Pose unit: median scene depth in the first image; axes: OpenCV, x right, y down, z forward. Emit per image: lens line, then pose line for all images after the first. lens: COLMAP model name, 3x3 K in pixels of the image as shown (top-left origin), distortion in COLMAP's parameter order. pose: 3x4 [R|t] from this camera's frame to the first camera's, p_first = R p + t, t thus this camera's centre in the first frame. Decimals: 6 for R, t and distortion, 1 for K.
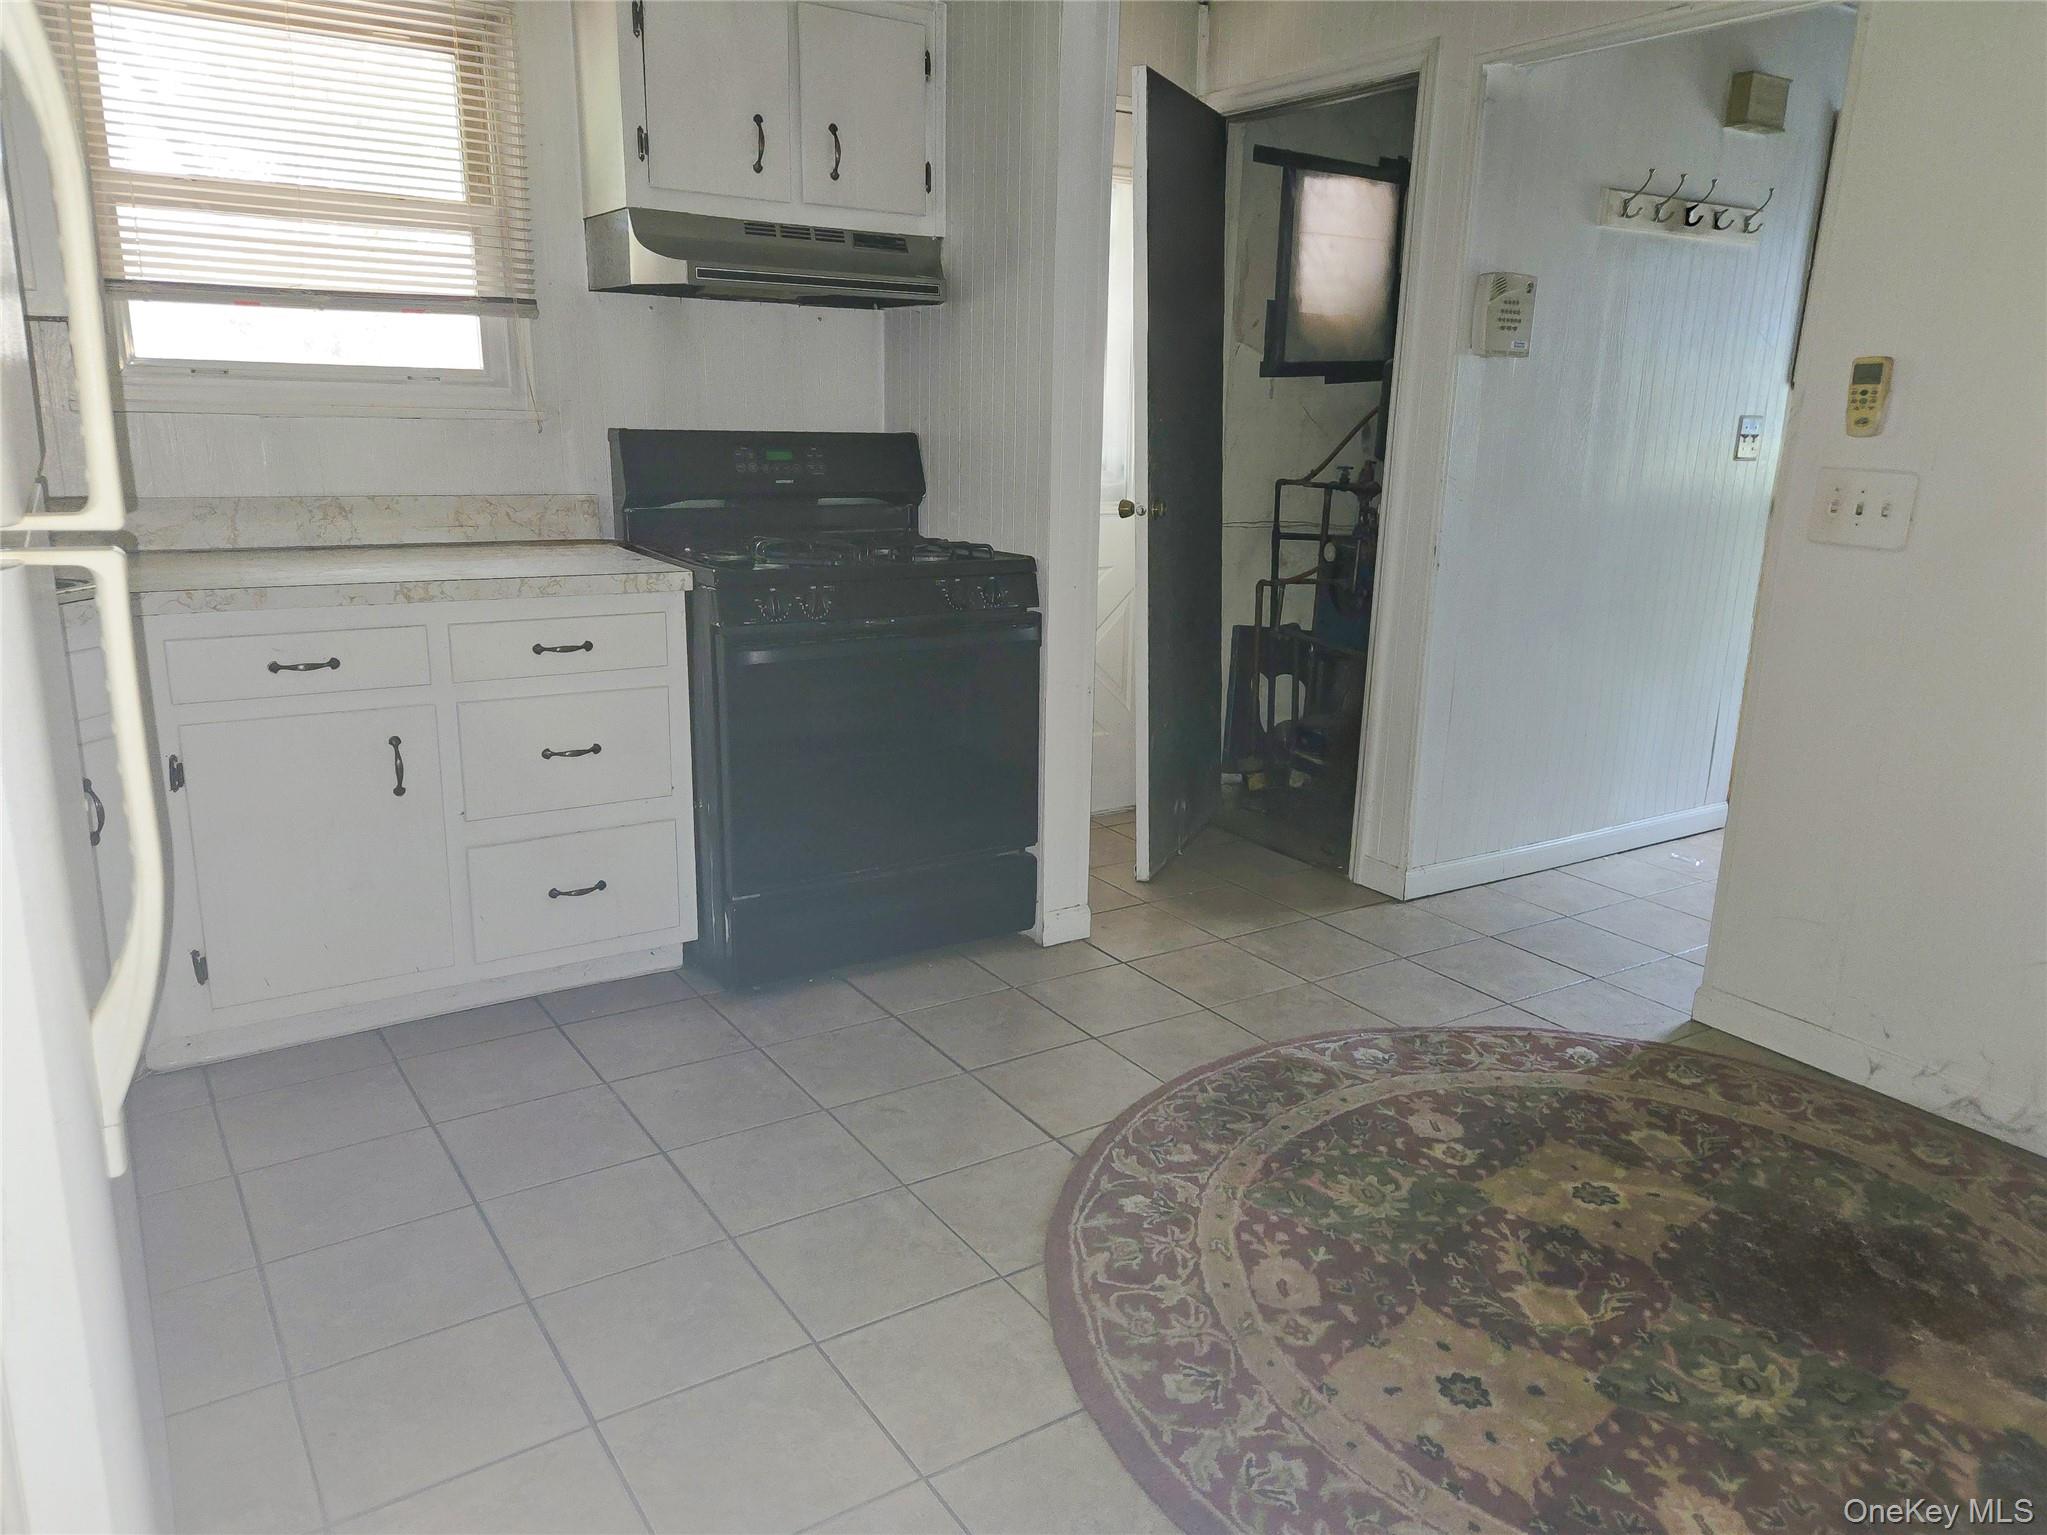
lens RADIAL K [[1372.3, 0, 1008.1], [0, 1372.3, 755.1], [0, 0, 1]] dist [0.044106, -0.010859]
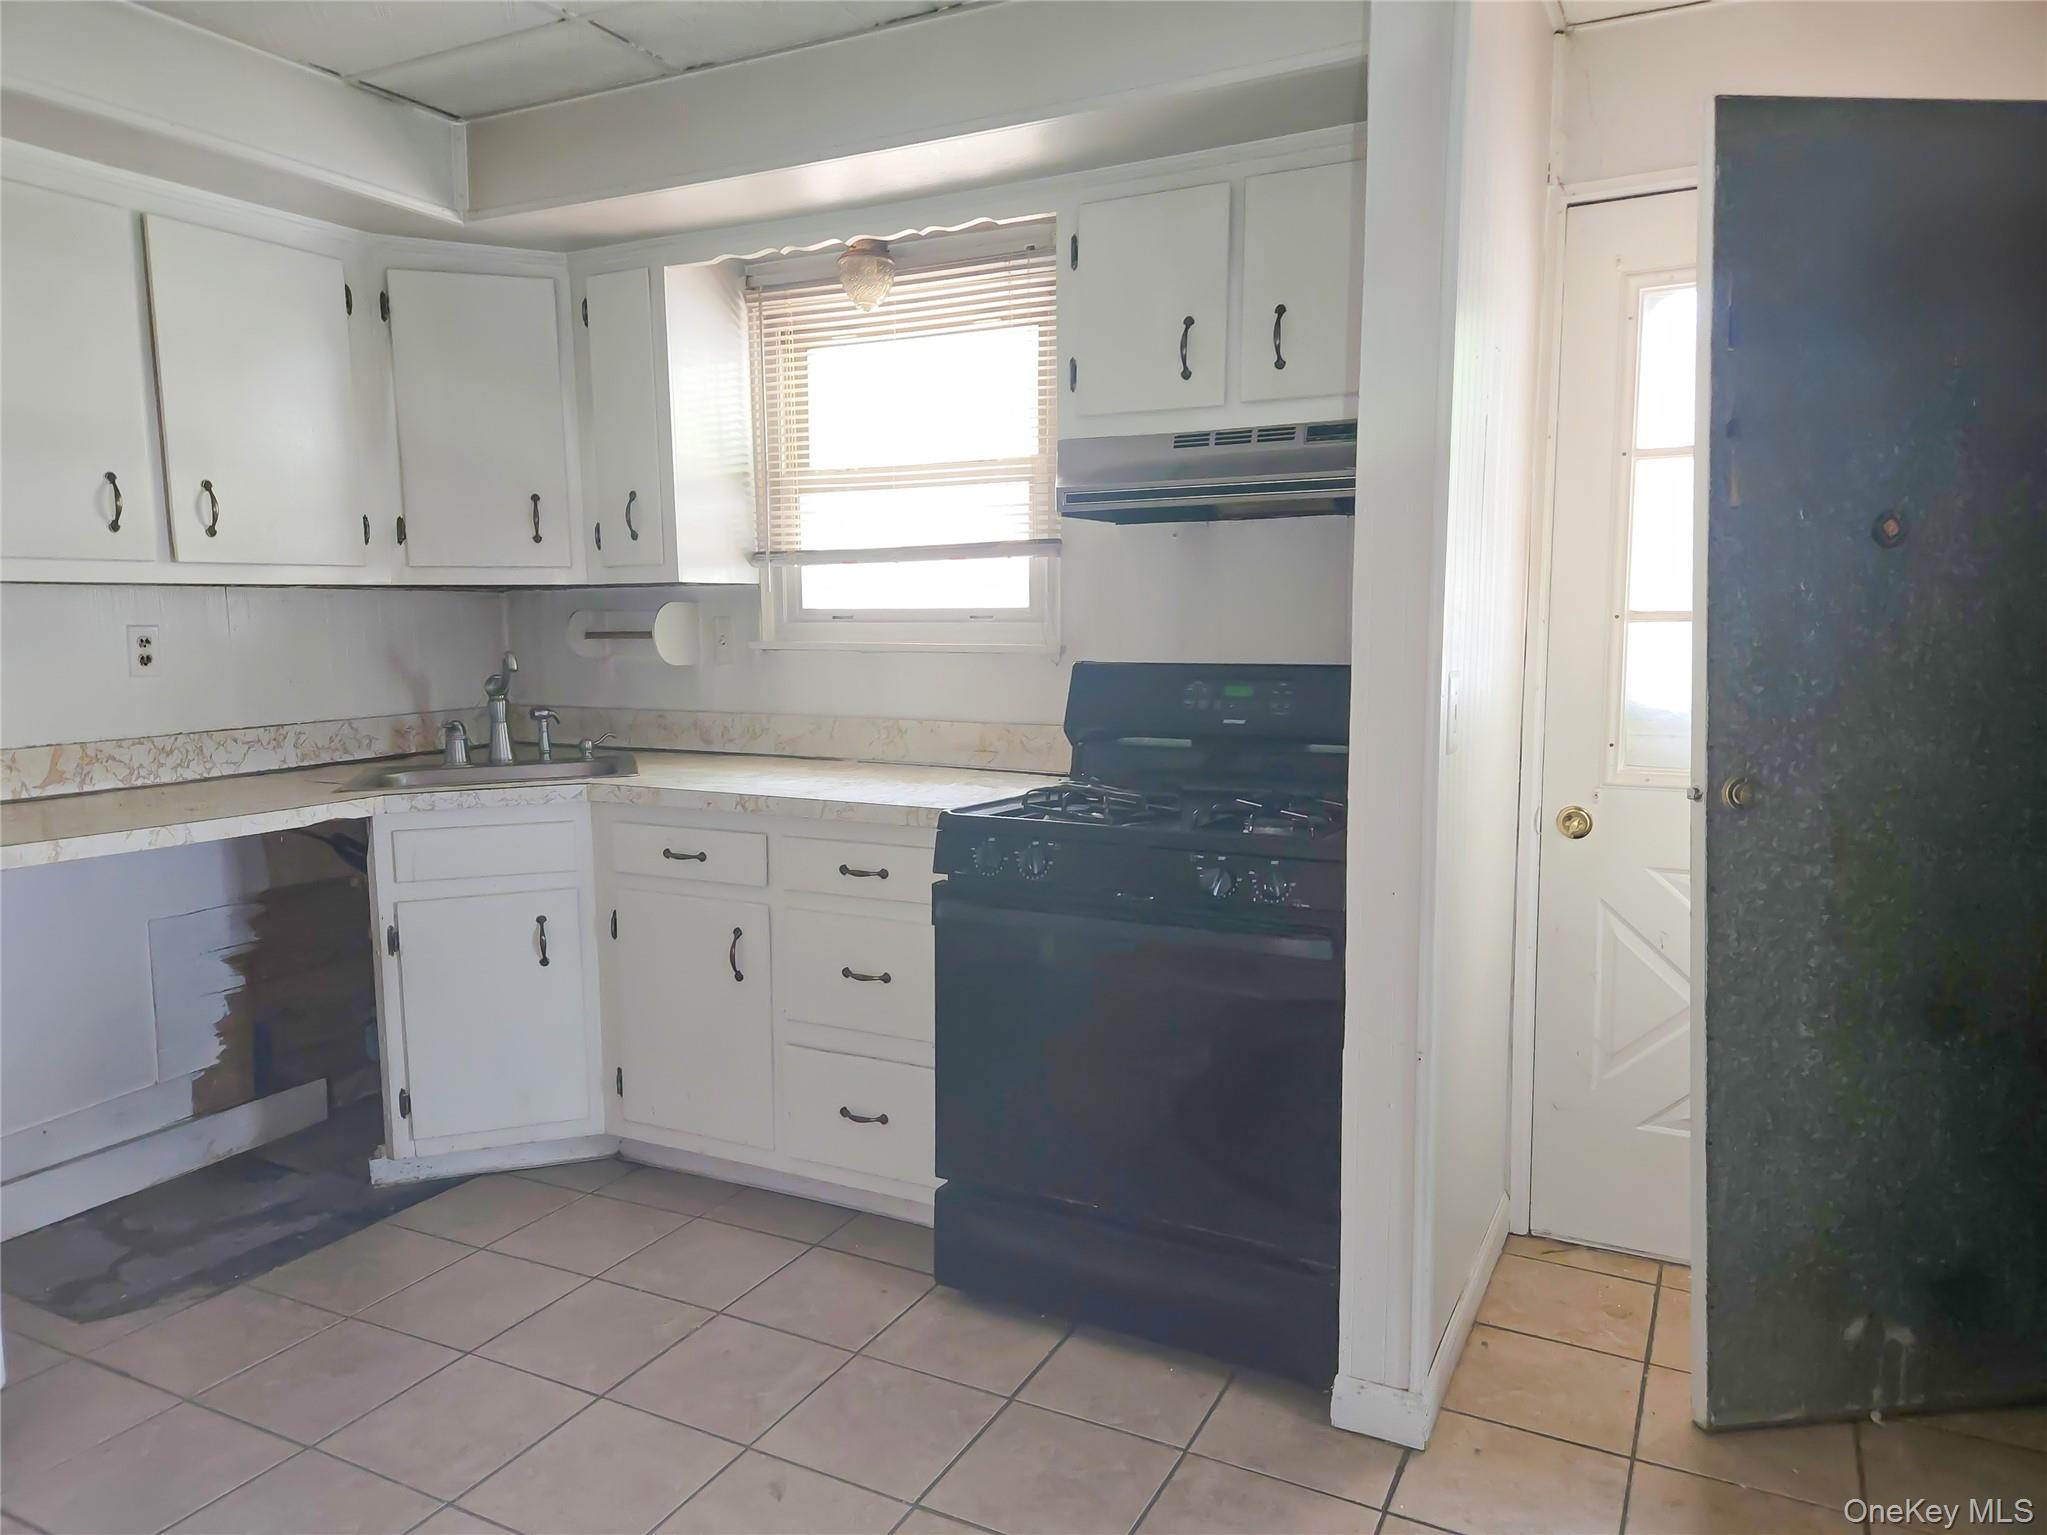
lens RADIAL K [[1372.3, 0, 1004.5], [0, 1372.3, 759.4], [0, 0, 1]] dist [0.044106, -0.010859]
pose [[0.513382, 0.061837, -0.855929, 0.530362], [-0.198650, 0.978873, -0.048430, -0.116368], [0.834852, 0.194894, 0.514820, 0.494020]]
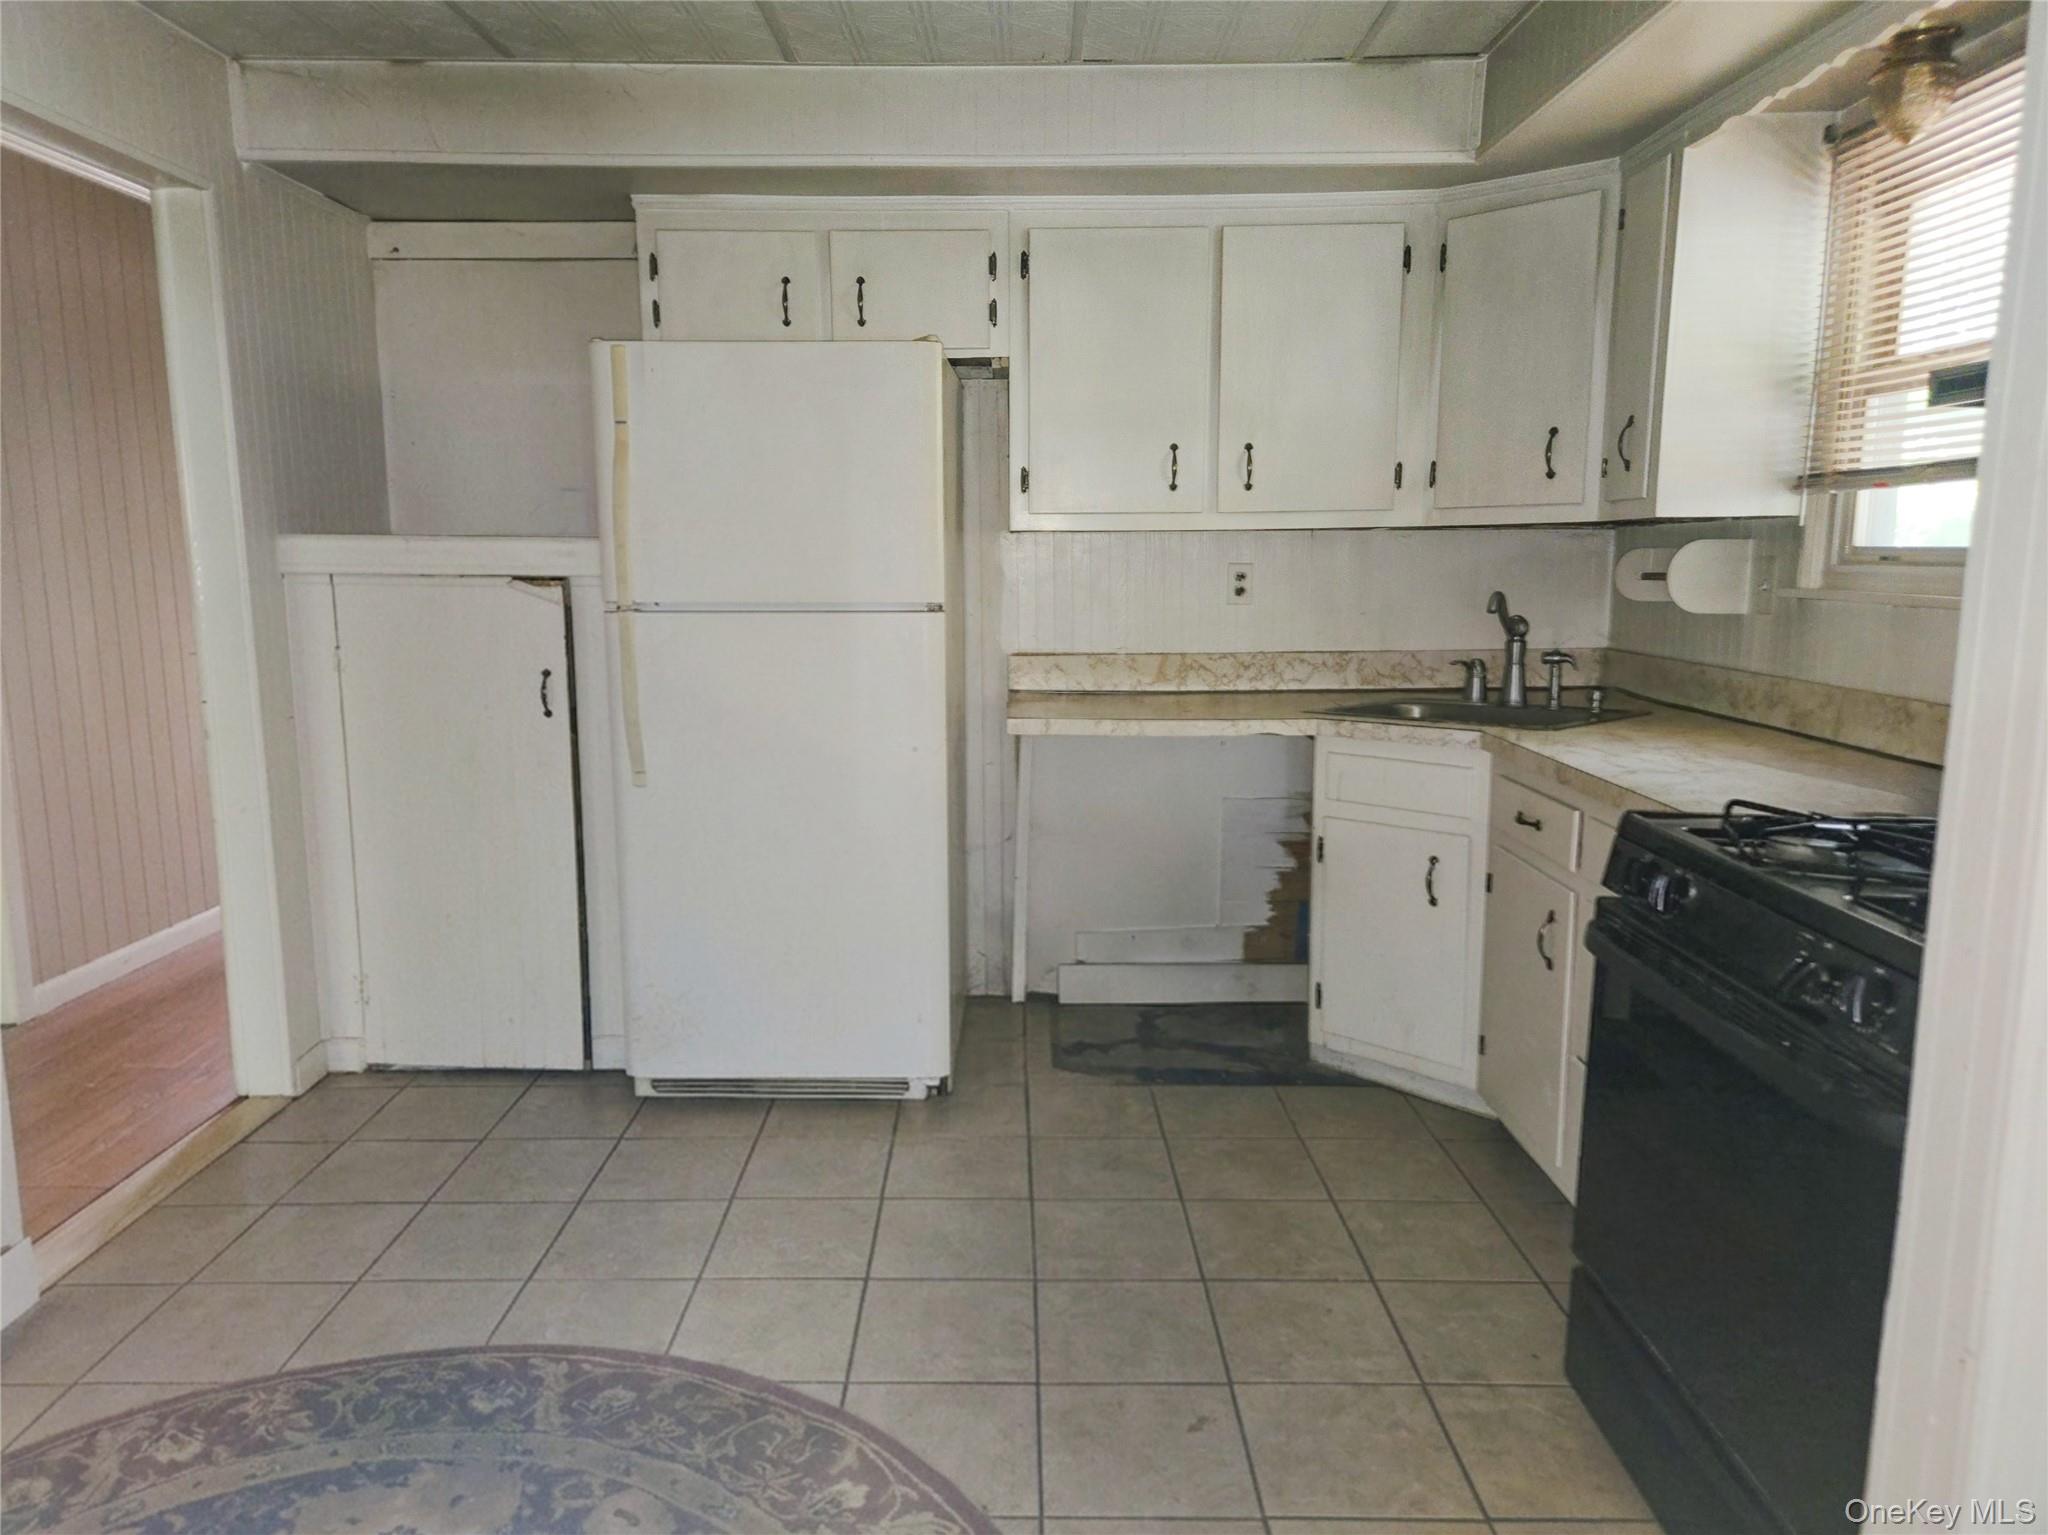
lens RADIAL K [[1373.0, 0, 1024.0], [0, 1373.0, 759.0], [0, 0, 1]] dist [0.044106, -0.010859]
pose [[-0.519768, 0.101434, -0.848264, 0.511331], [-0.228801, 0.940125, 0.252615, -0.241991], [0.823099, 0.325385, -0.465439, 0.958848]]
